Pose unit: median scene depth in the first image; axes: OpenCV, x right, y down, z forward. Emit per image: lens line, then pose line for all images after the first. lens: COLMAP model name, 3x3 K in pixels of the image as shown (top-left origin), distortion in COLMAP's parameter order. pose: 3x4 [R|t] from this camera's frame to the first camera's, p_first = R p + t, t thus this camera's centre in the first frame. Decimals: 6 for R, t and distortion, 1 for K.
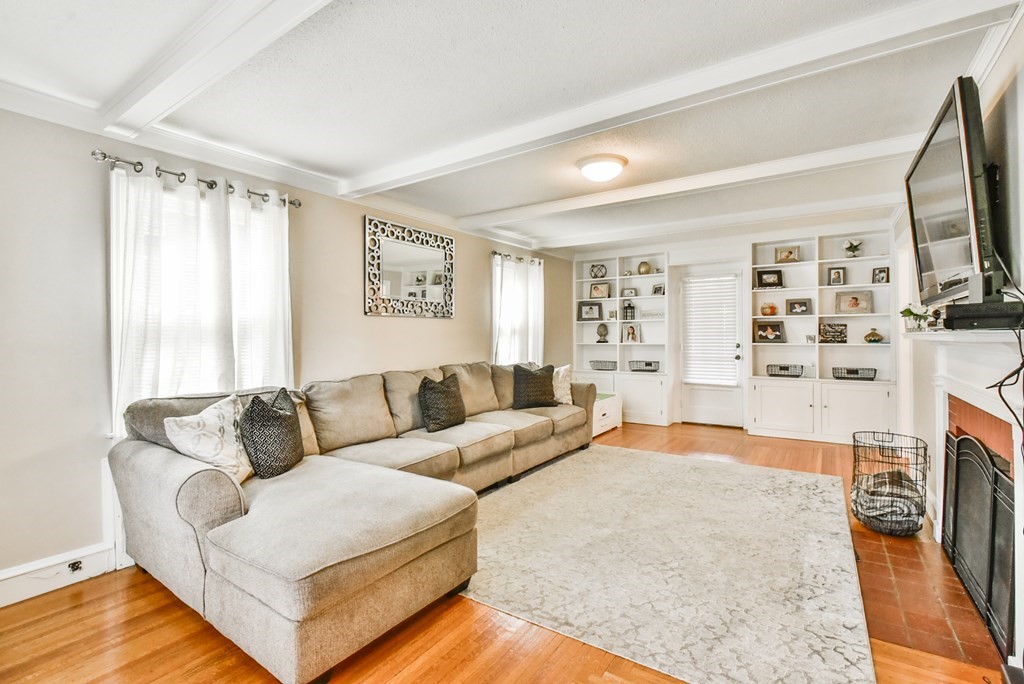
lens RADIAL K [[457.9, 0, 508.2], [0, 457.9, 342.2], [0, 0, 1]] dist [-0.001545, -0.001975]
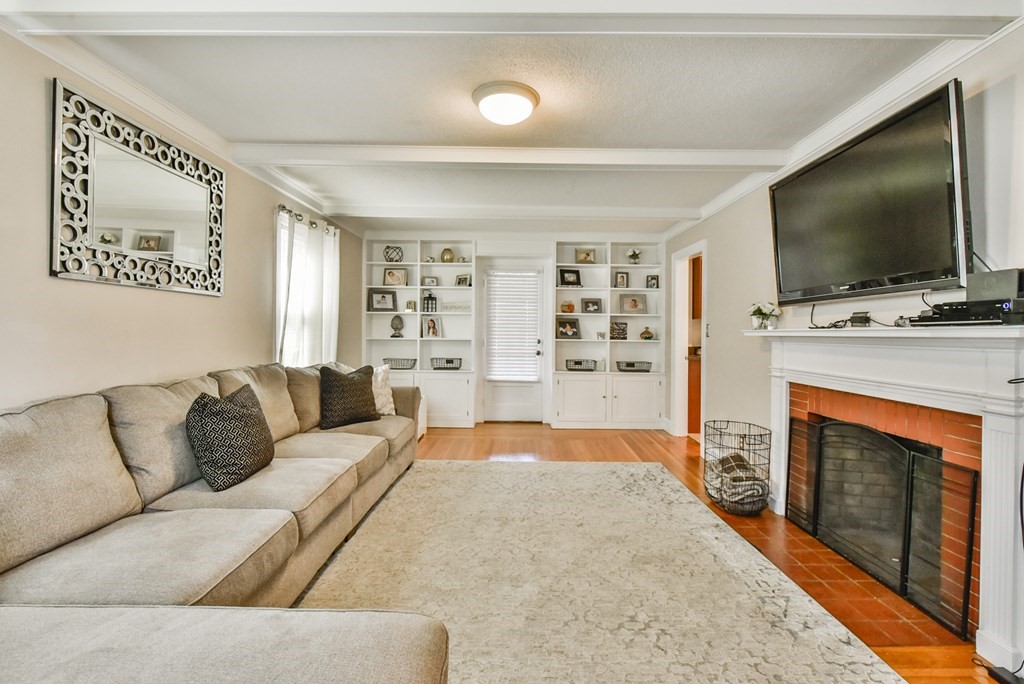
lens RADIAL K [[457.9, 0, 516.6], [0, 457.9, 339.1], [0, 0, 1]] dist [-0.001545, -0.001975]
pose [[0.829431, 0.007326, 0.558562, -0.148343], [-0.008338, 0.999965, -0.000734, 0.004730], [-0.558547, -0.004049, 0.829463, 0.262852]]
